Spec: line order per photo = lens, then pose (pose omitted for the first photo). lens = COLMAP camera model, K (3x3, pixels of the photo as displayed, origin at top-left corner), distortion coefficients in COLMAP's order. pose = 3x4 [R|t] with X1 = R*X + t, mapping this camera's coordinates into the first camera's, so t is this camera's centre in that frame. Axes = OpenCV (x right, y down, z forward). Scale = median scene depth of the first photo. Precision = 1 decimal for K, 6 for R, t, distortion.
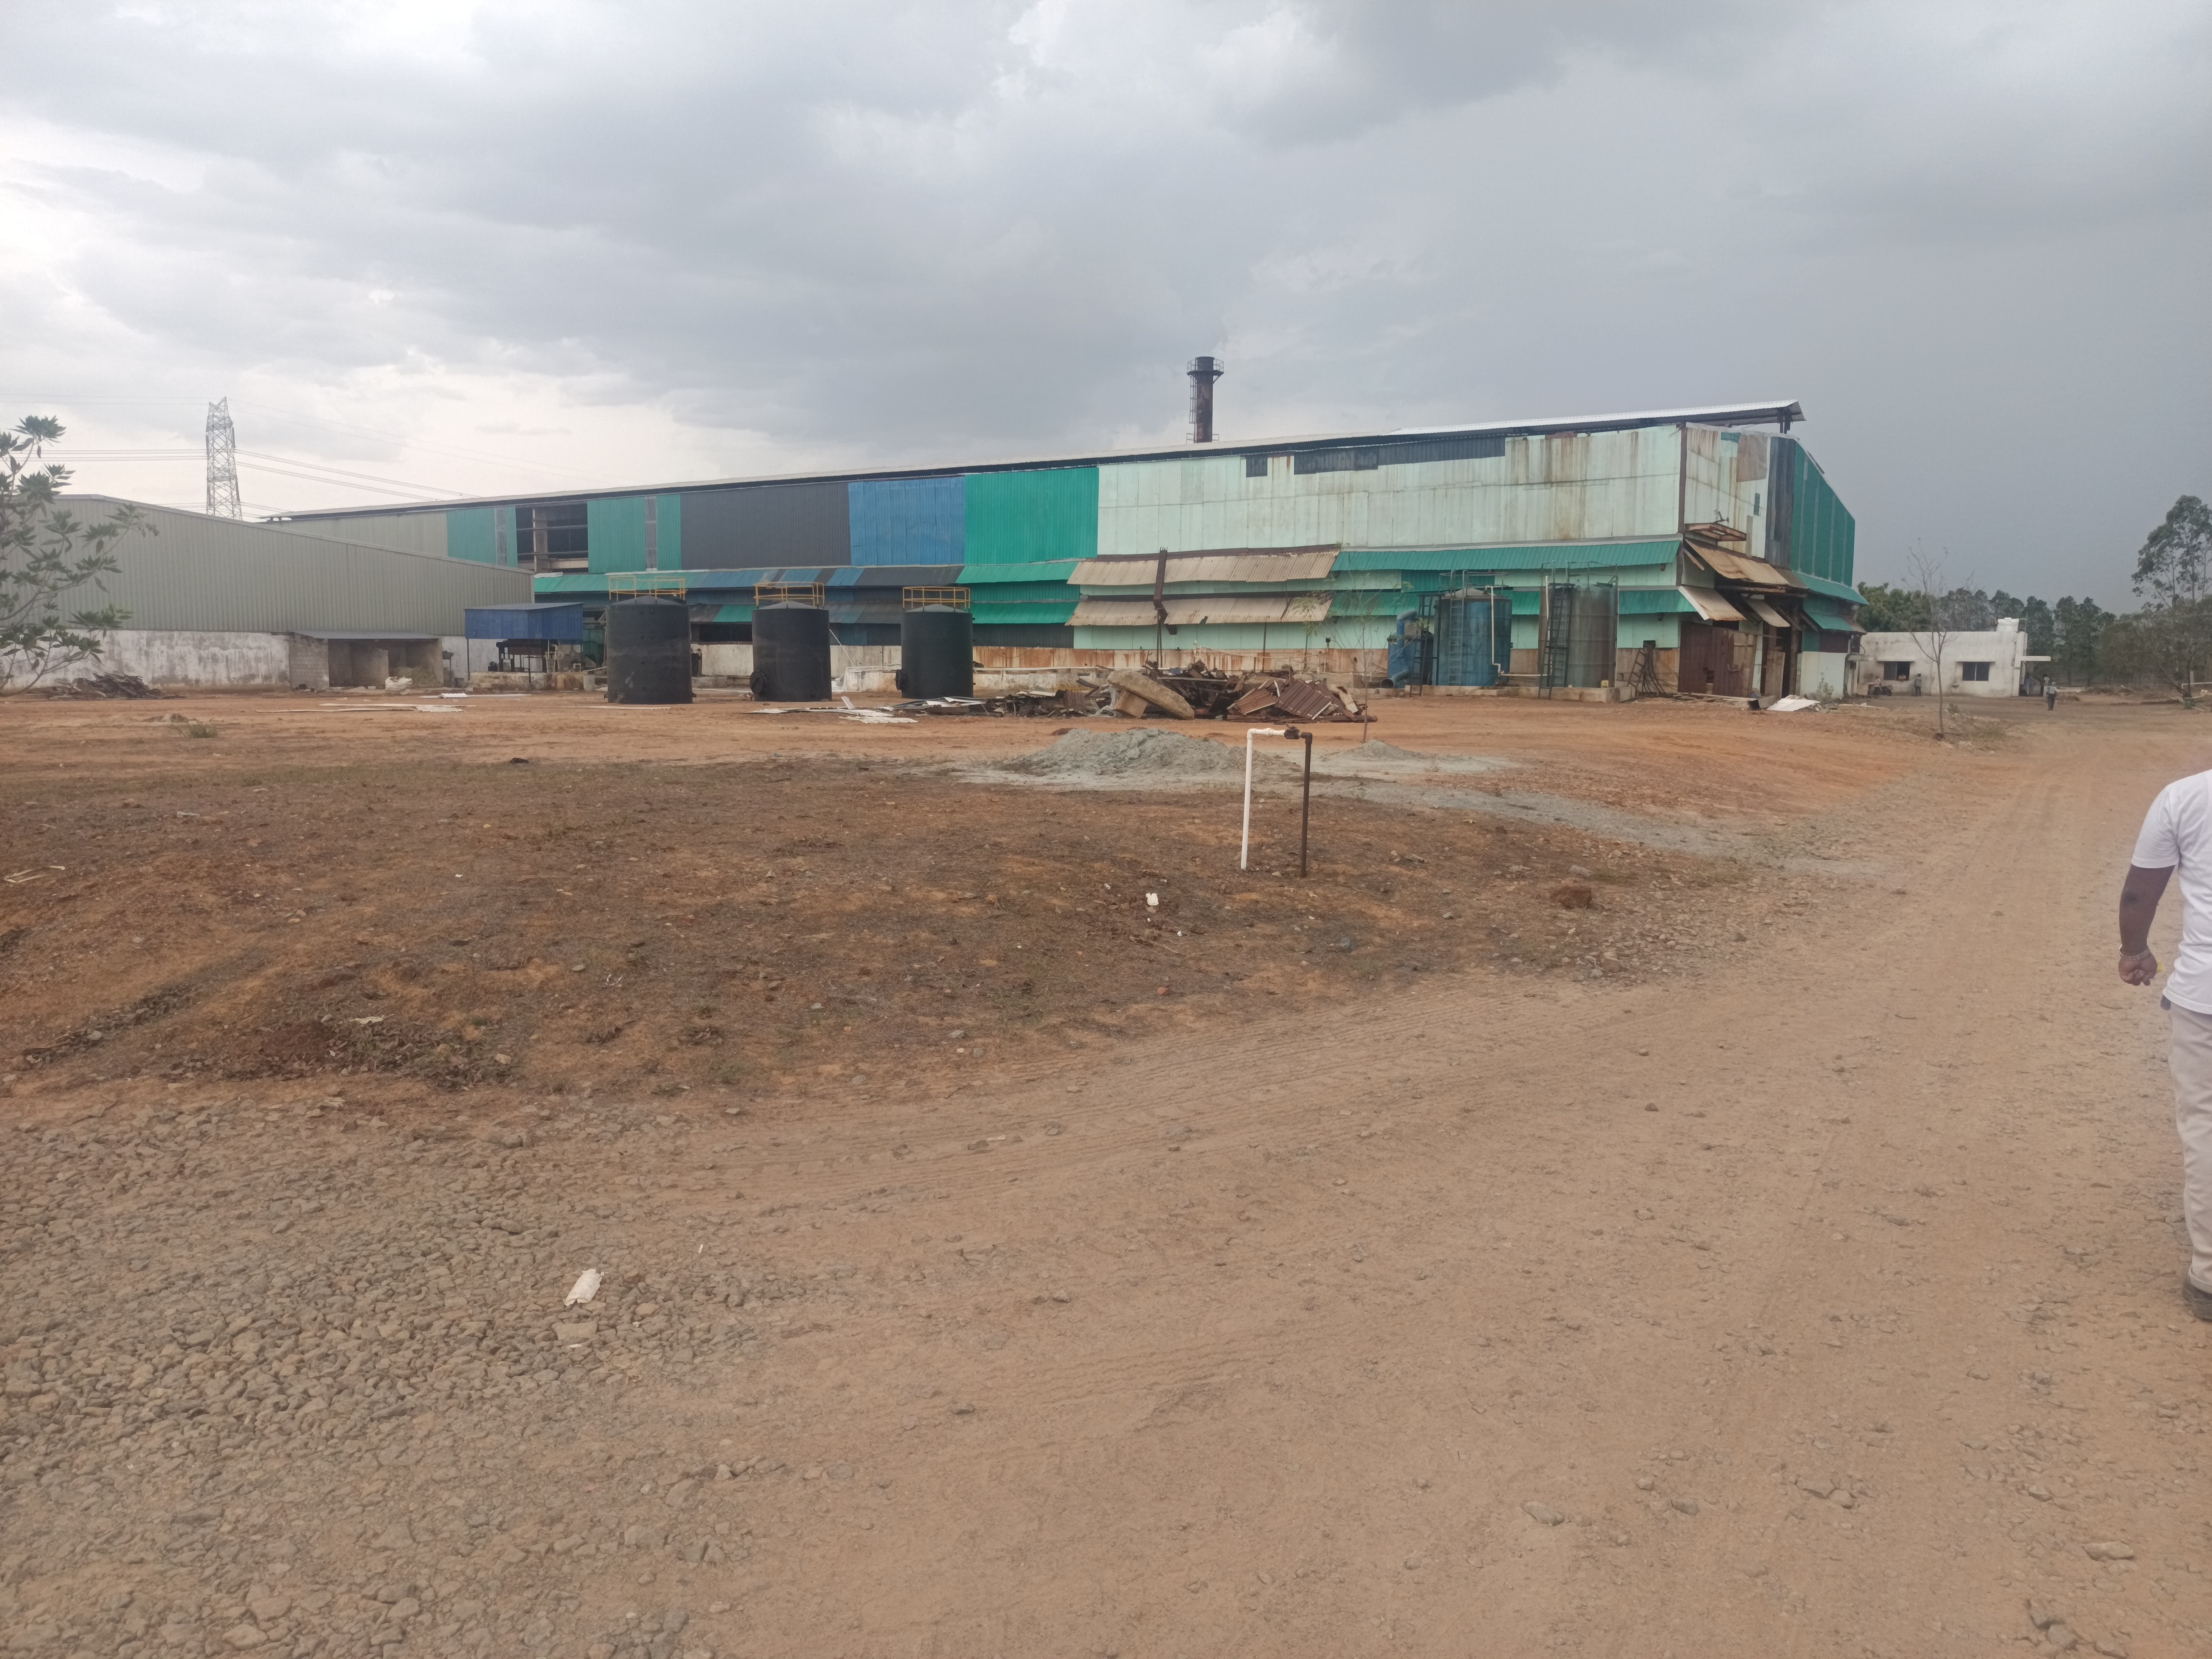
lens RADIAL K [[1536.5, 0, 1109.4], [0, 1536.5, 828.2], [0, 0, 1]] dist [0.004925, 0.003675]
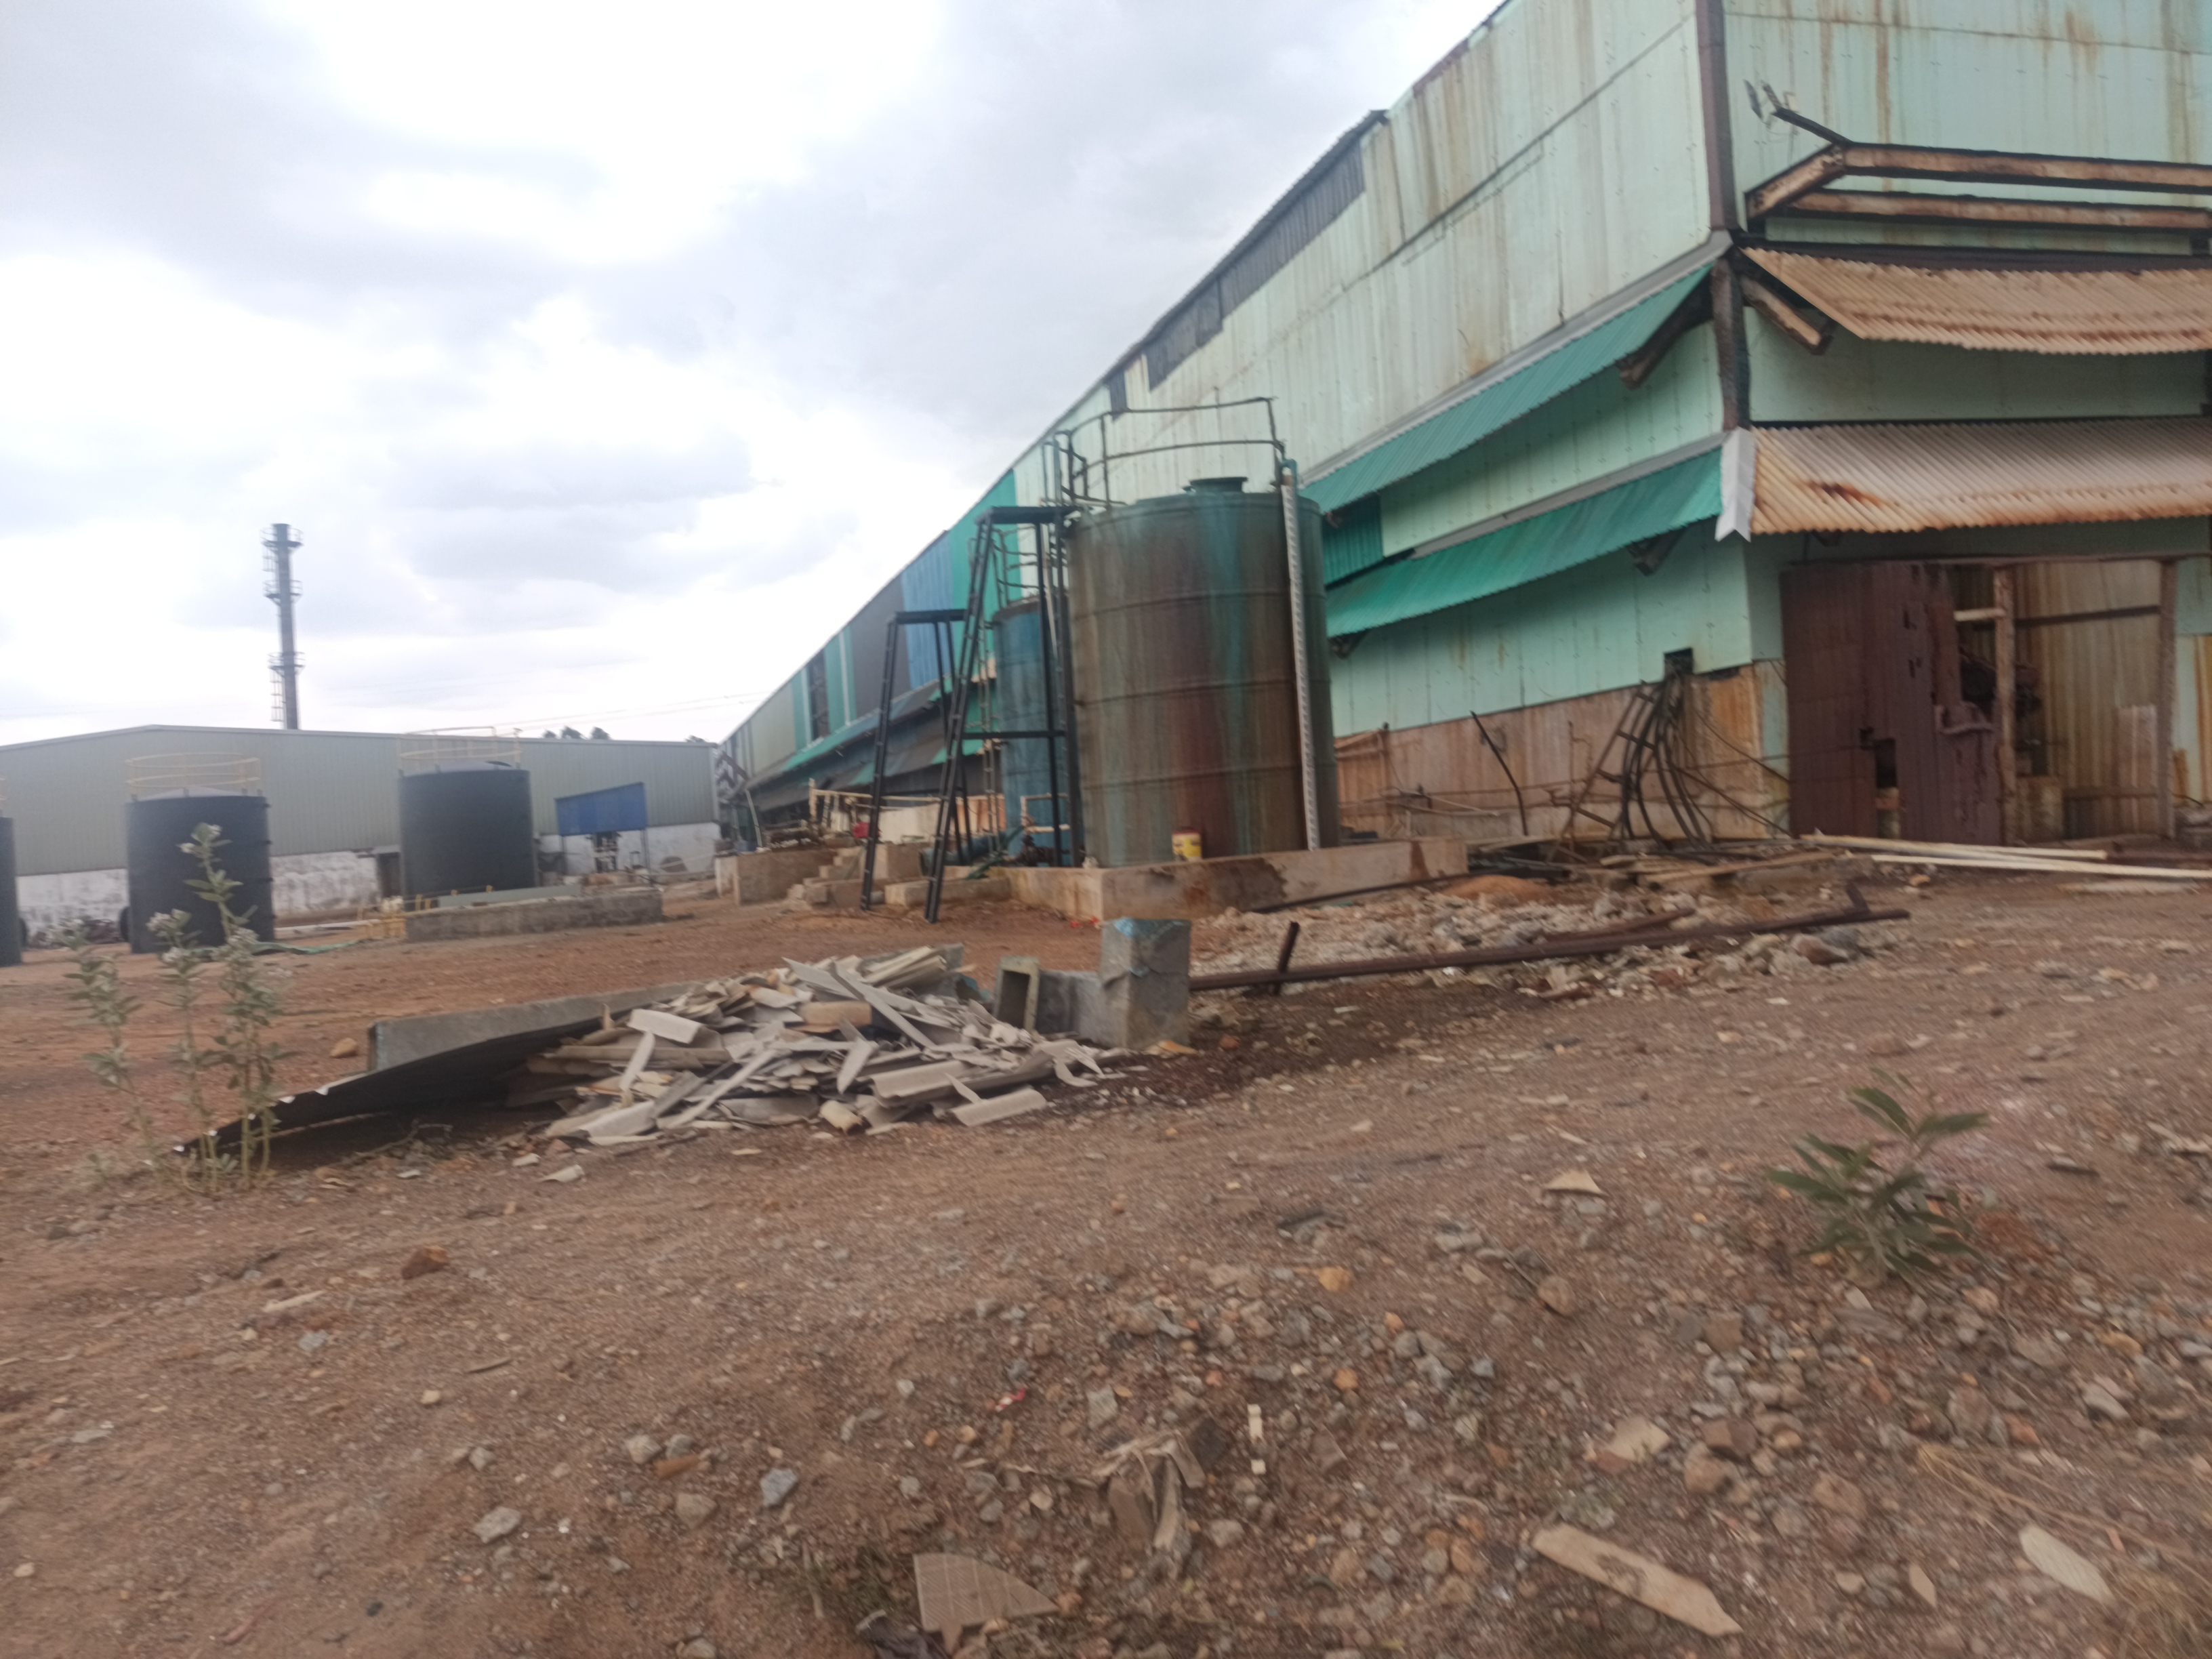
lens RADIAL K [[1536.5, 0, 1103.2], [0, 1536.5, 830.9], [0, 0, 1]] dist [0.004925, 0.003675]
pose [[0.784790, -0.066678, -0.616165, 0.425807], [0.016106, 0.996054, -0.087274, -0.066266], [0.619553, 0.058568, 0.782767, 0.706671]]
